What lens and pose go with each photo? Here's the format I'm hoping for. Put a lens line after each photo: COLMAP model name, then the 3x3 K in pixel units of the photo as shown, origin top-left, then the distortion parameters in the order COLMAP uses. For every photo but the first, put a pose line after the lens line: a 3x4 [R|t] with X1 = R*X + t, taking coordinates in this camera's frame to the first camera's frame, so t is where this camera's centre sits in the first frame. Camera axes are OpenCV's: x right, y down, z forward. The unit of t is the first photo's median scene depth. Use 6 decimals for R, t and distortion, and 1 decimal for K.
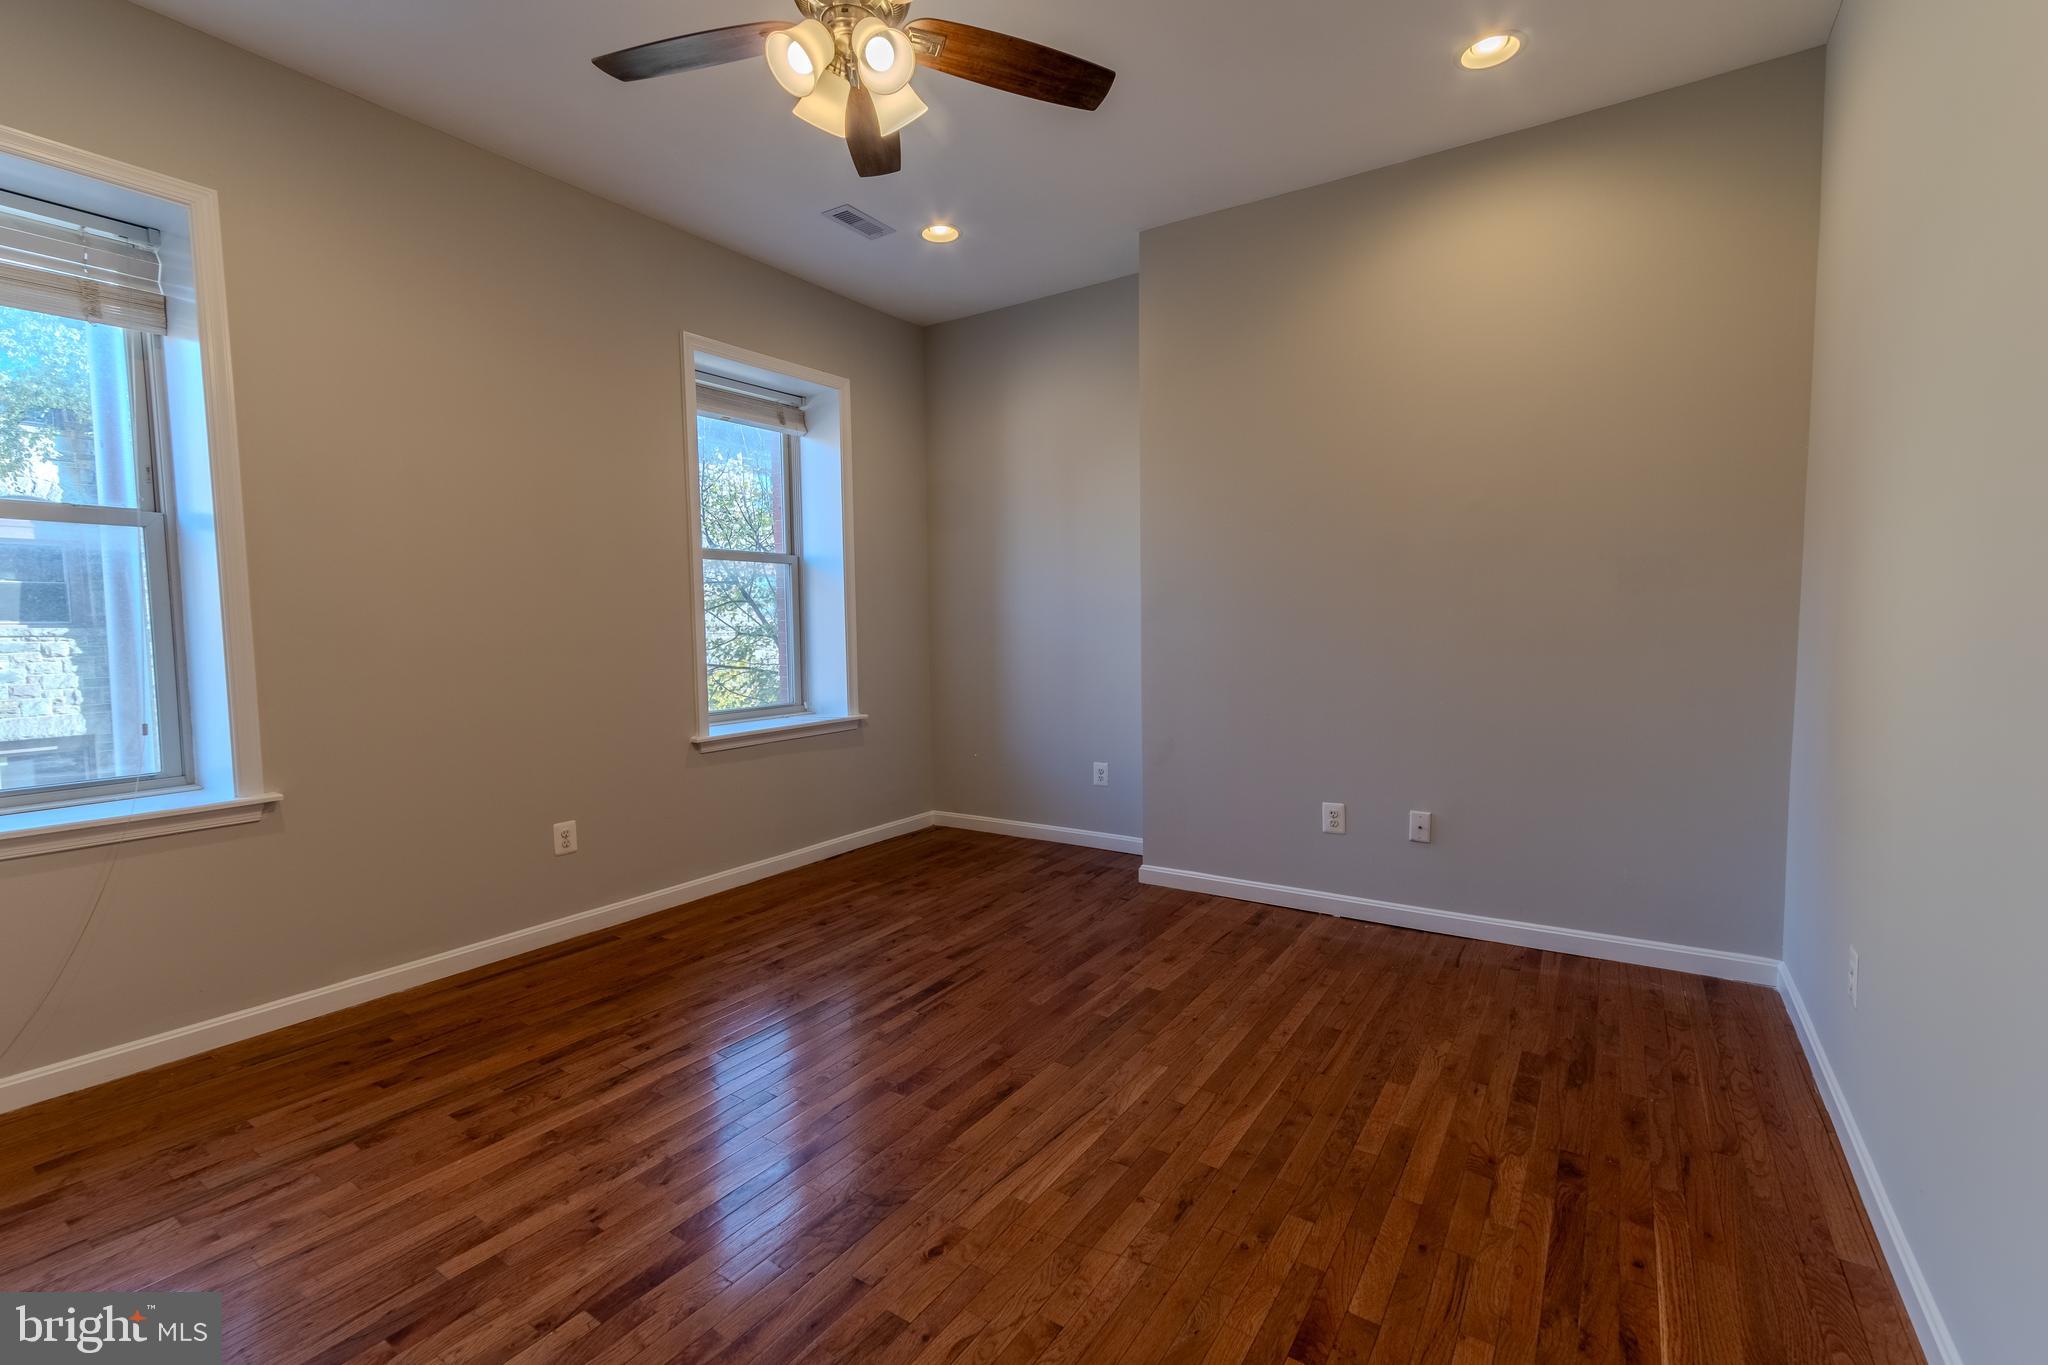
lens RADIAL K [[882.6, 0, 1015.4], [0, 882.6, 679.7], [0, 0, 1]] dist [0.008648, 0.000491]
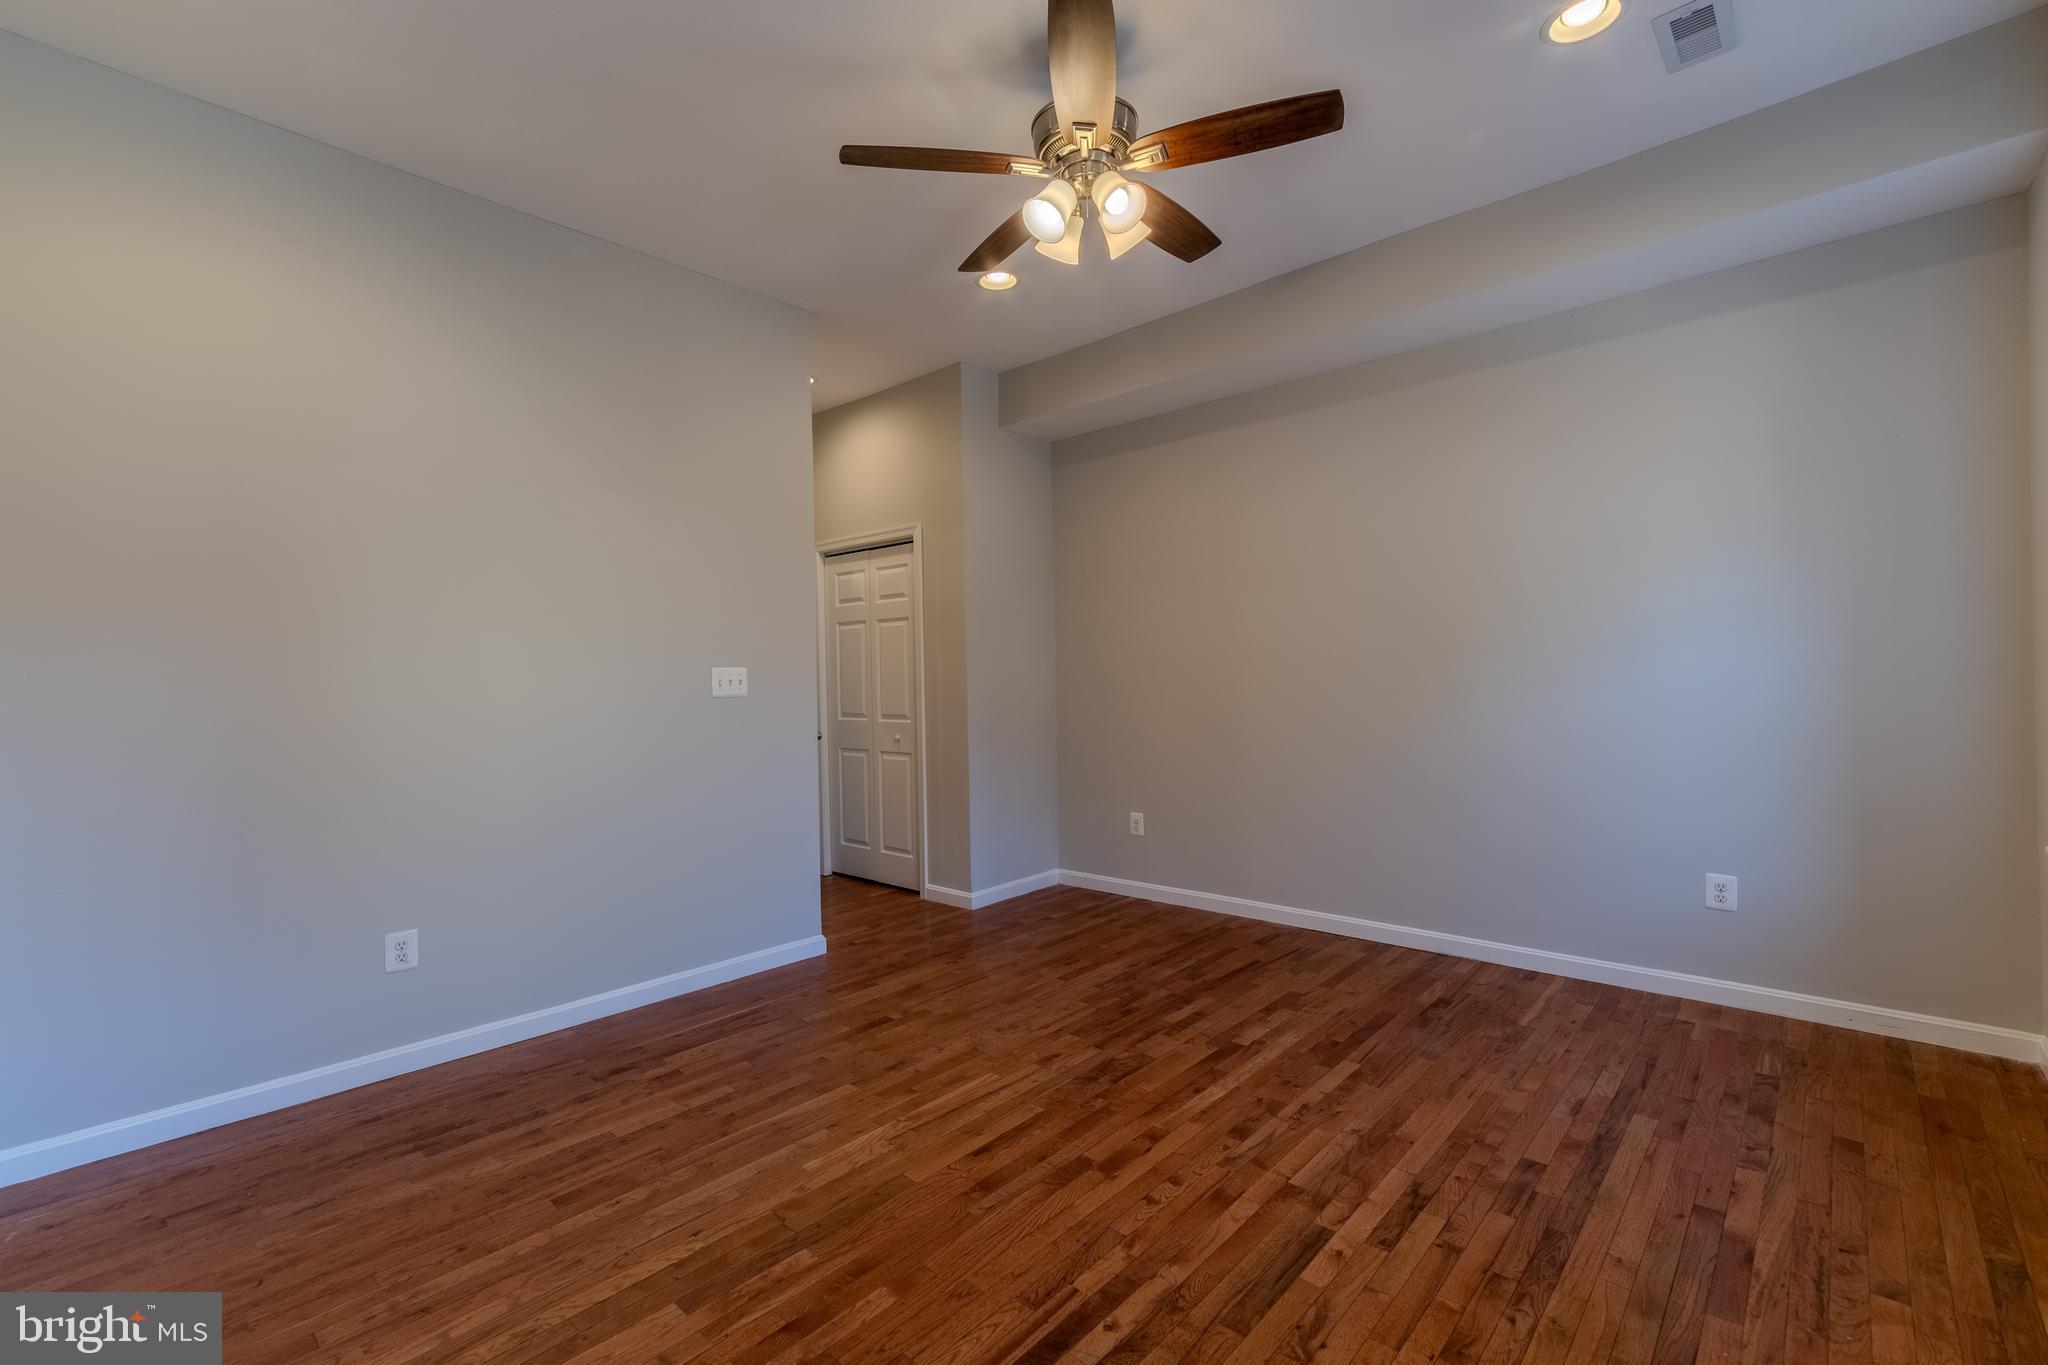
lens RADIAL K [[882.6, 0, 1015.4], [0, 882.6, 679.7], [0, 0, 1]] dist [0.008648, 0.000491]
pose [[-0.988241, 0.031993, 0.149517, -0.221912], [0.042235, 0.996937, 0.065831, -0.132903], [-0.146953, 0.071372, -0.986565, 2.006981]]
